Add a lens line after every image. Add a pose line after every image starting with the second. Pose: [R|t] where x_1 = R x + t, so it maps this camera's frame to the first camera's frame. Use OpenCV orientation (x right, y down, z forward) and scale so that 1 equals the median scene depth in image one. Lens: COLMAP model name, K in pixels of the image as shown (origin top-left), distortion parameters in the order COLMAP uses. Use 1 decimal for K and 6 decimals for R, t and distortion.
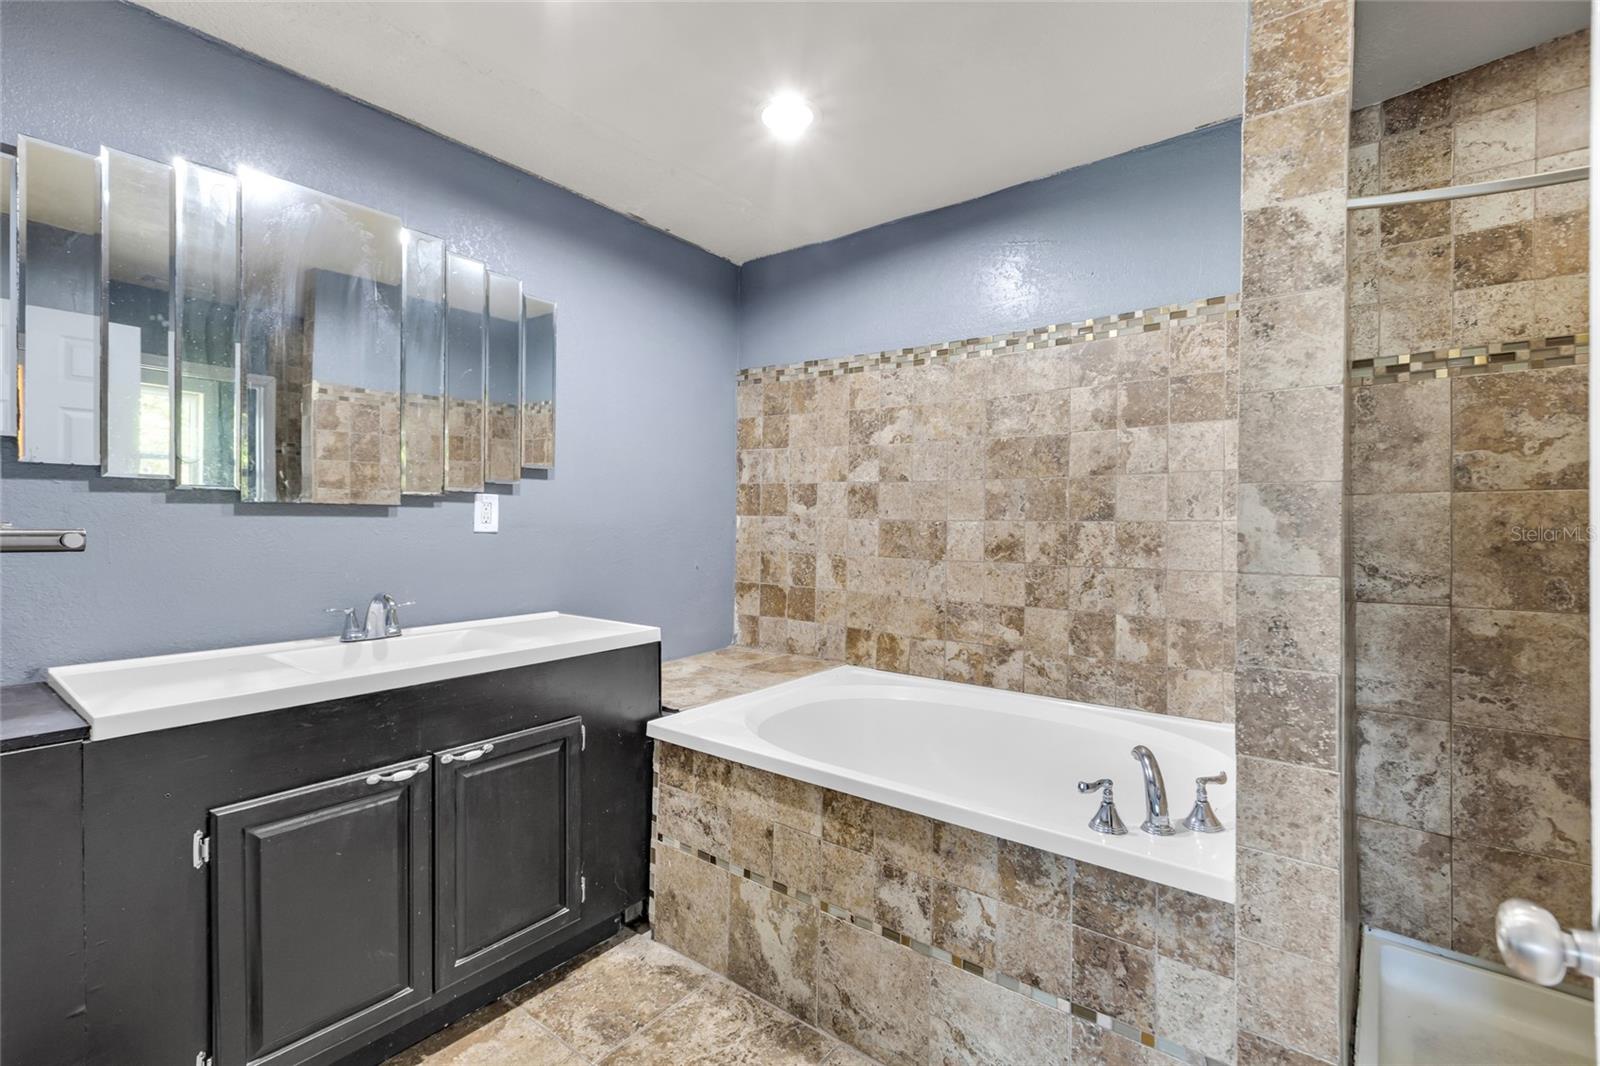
lens RADIAL K [[717.9, 0, 800.0], [0, 717.9, 528.3], [0, 0, 1]] dist [0.001153, 0.000189]
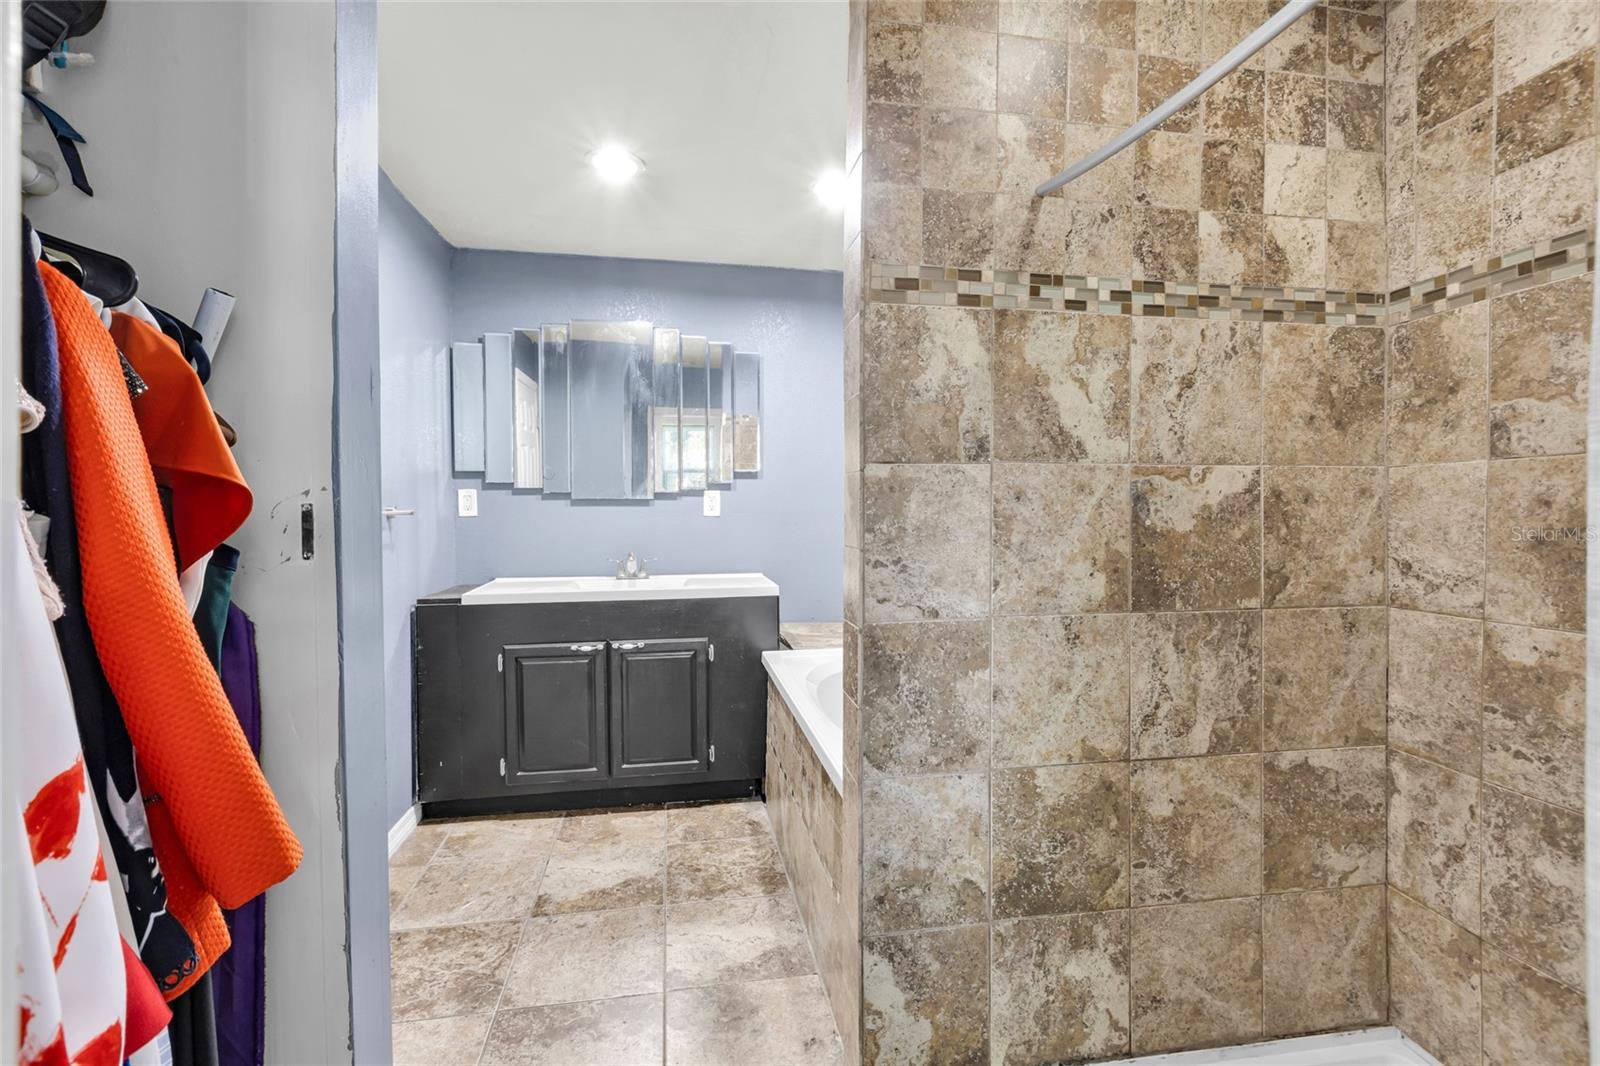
lens RADIAL K [[717.9, 0, 800.0], [0, 717.9, 528.3], [0, 0, 1]] dist [0.001153, 0.000189]
pose [[0.743371, 0.011958, -0.668773, 0.879281], [-0.001204, 0.999862, 0.016539, 0.006593], [0.668879, -0.011489, 0.743283, 0.010103]]
